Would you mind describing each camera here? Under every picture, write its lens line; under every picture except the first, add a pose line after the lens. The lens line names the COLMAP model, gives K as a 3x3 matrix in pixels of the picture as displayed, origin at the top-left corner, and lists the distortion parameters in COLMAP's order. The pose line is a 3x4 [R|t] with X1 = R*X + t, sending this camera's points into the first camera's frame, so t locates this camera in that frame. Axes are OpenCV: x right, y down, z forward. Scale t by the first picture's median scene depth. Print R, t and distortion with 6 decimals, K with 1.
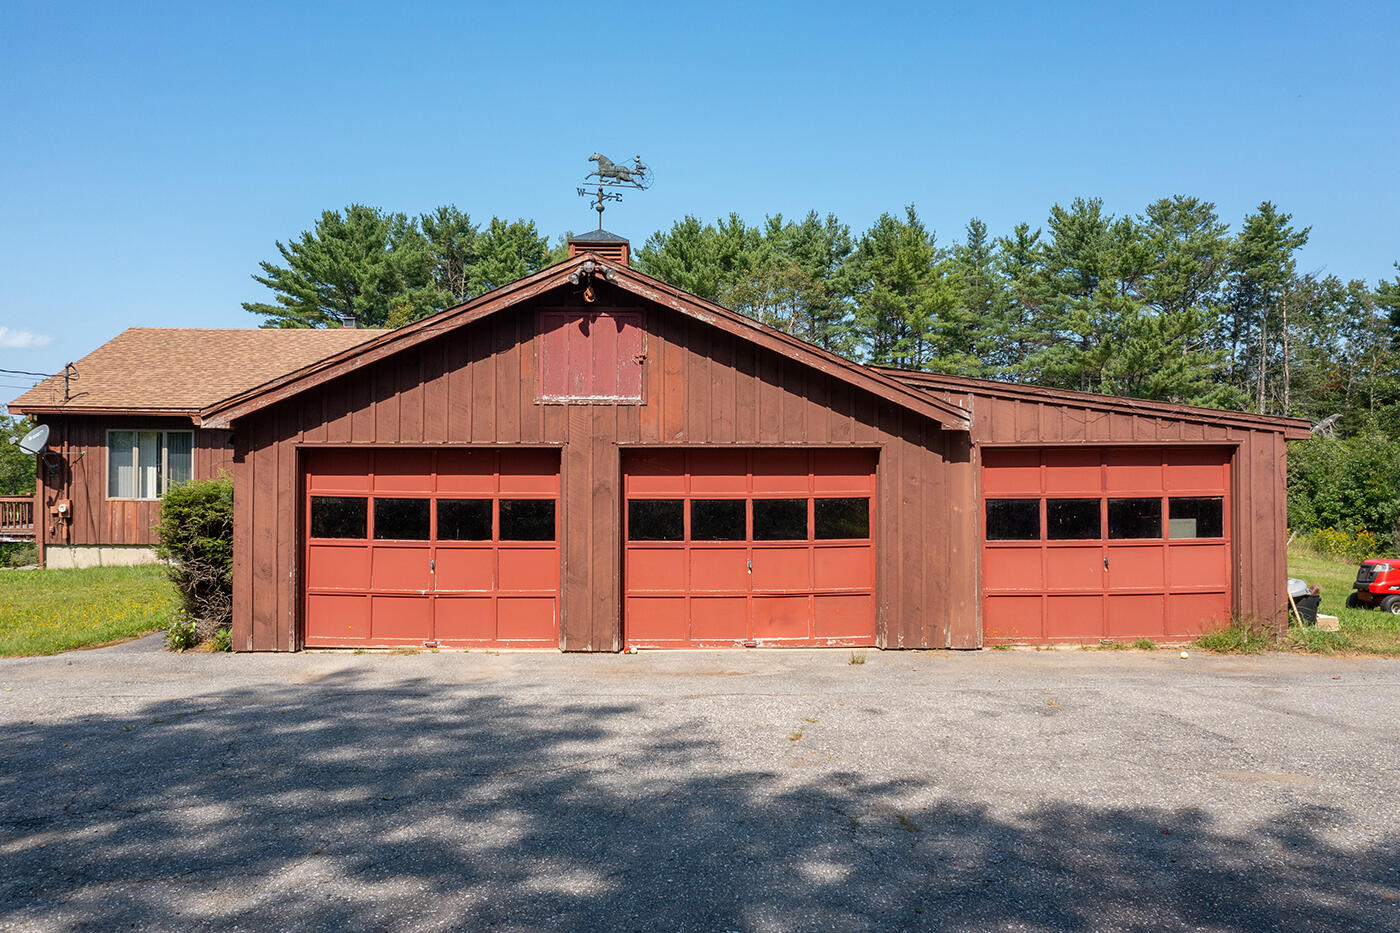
lens RADIAL K [[1170.6, 0, 700.0], [0, 1170.6, 466.5], [0, 0, 1]] dist [-0.031352, 0.158744]
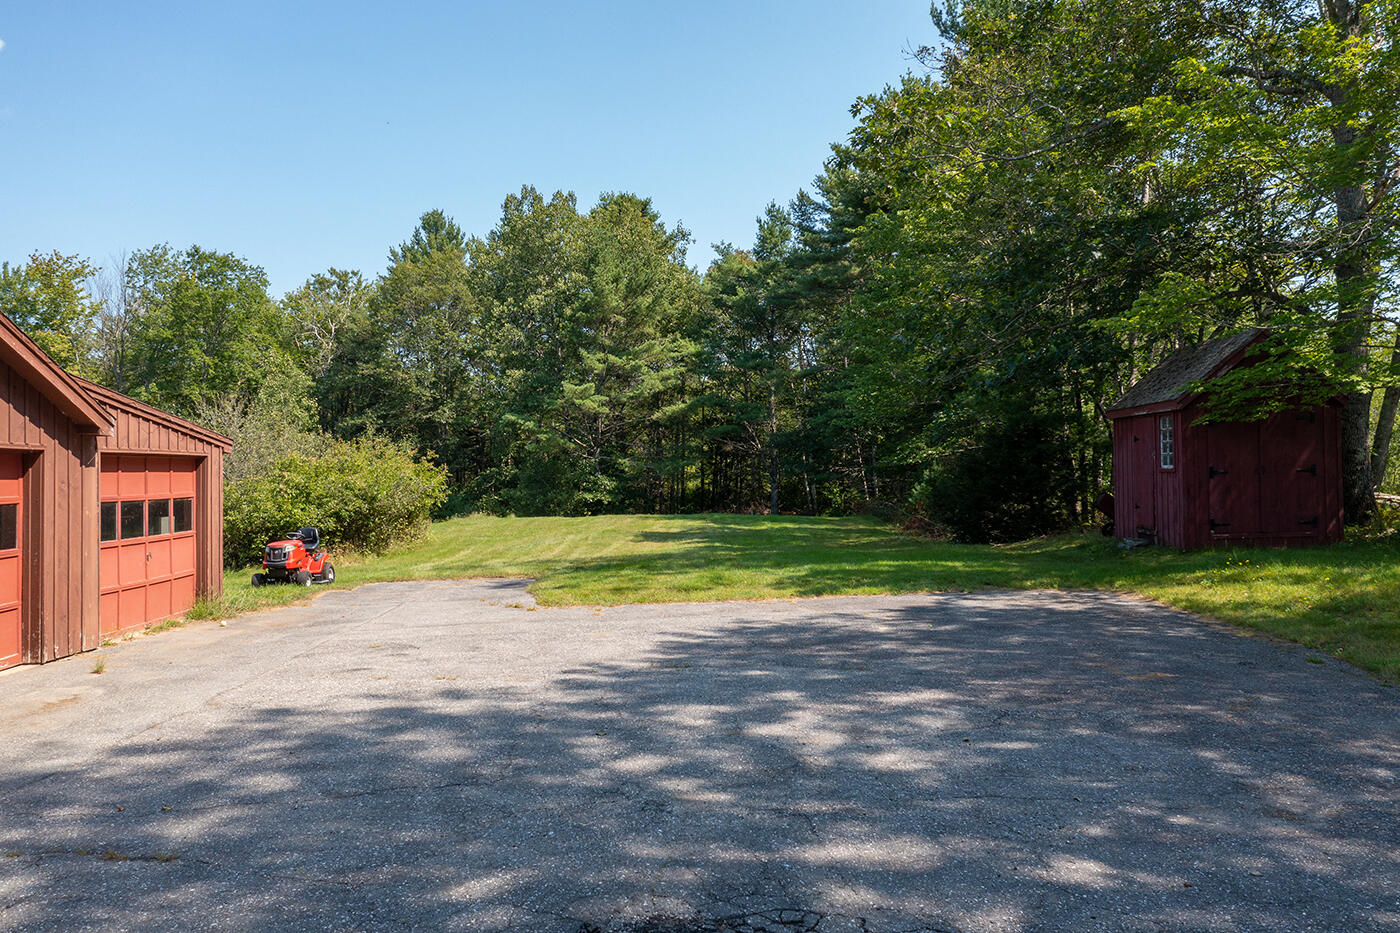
lens RADIAL K [[1170.6, 0, 700.0], [0, 1170.6, 466.5], [0, 0, 1]] dist [-0.031352, 0.158744]
pose [[0.036150, 0.015198, 0.999231, -0.769634], [-0.005172, 0.999874, -0.015021, 0.008630], [-0.999333, -0.004625, 0.036224, 0.423817]]
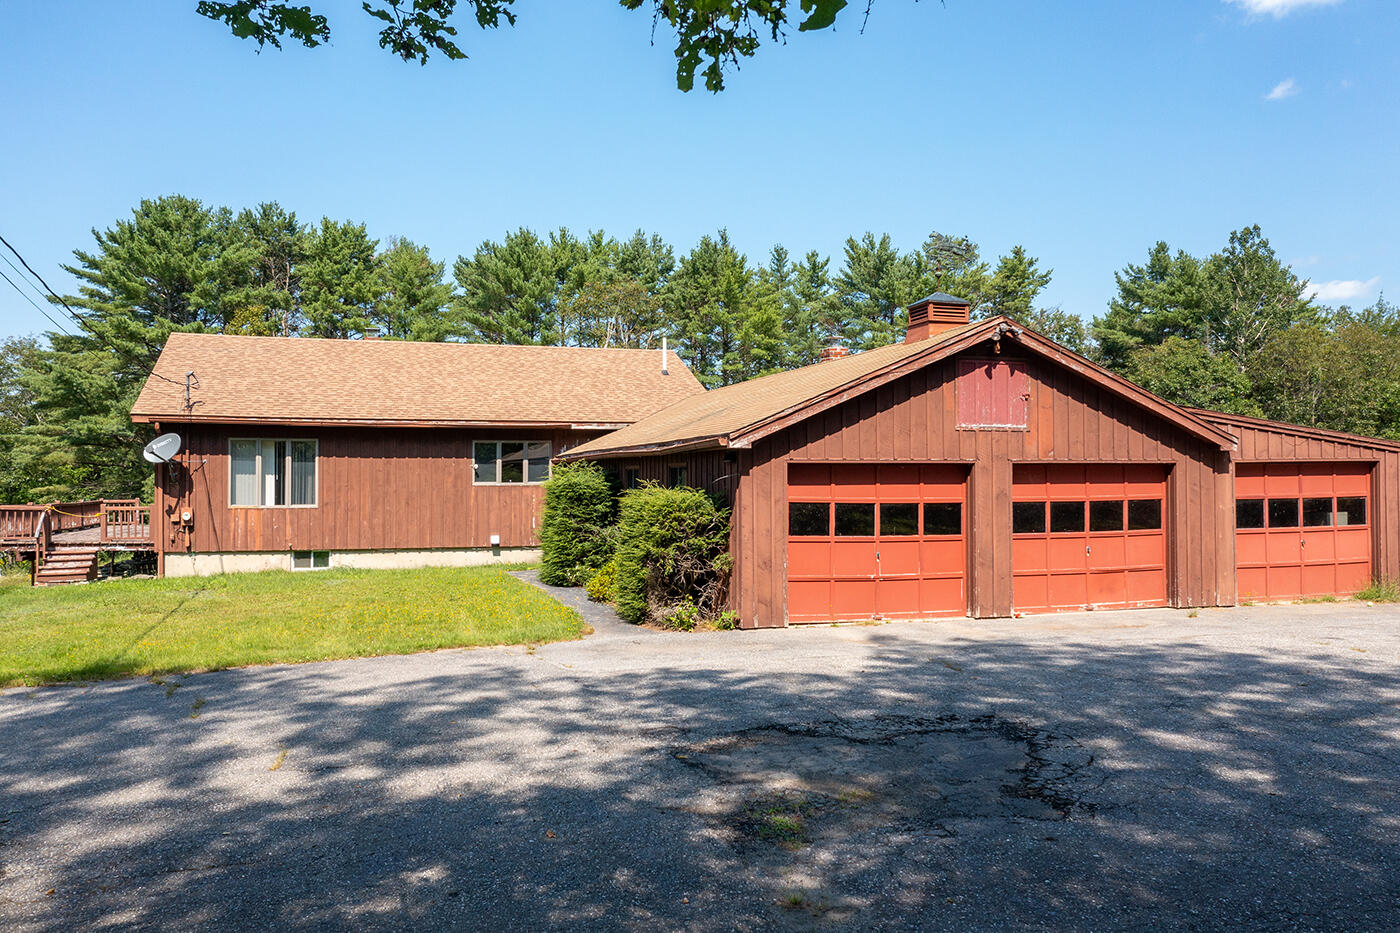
lens RADIAL K [[1170.6, 0, 700.0], [0, 1170.6, 466.5], [0, 0, 1]] dist [-0.031352, 0.158744]
pose [[0.956652, -0.000639, 0.291232, -0.778330], [0.000885, 0.999999, -0.000711, -0.011444], [-0.291231, 0.000938, 0.956652, -0.162935]]
